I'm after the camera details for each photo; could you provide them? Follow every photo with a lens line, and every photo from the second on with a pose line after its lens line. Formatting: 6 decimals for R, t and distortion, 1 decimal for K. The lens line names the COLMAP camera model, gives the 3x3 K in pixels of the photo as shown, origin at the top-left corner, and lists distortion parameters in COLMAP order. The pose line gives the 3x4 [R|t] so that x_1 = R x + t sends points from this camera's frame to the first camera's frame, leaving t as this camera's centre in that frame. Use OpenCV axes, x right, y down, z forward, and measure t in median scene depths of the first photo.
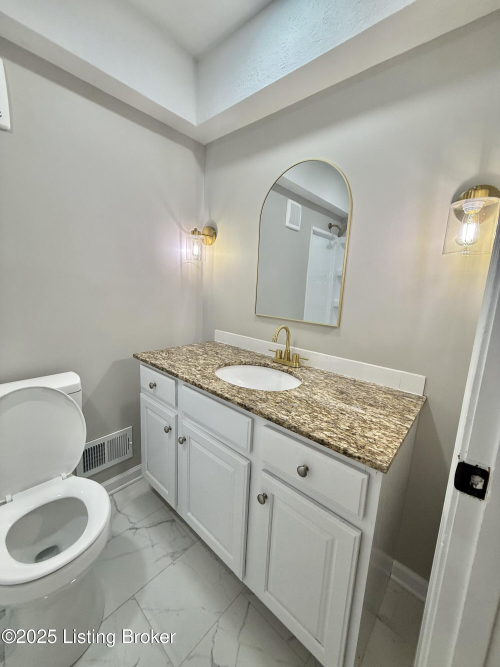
lens RADIAL K [[264.9, 0, 250.2], [0, 264.9, 331.0], [0, 0, 1]] dist [-0.001887, 0.000516]
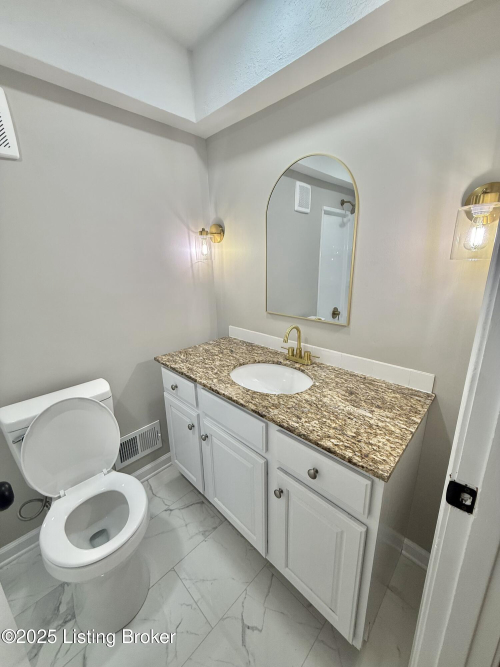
lens RADIAL K [[264.9, 0, 250.1], [0, 264.9, 330.7], [0, 0, 1]] dist [-0.001887, 0.000516]
pose [[0.996402, -0.051604, -0.067225, 0.029699], [0.057691, 0.994086, 0.092004, -0.127633], [0.062080, -0.095552, 0.993487, -0.040387]]
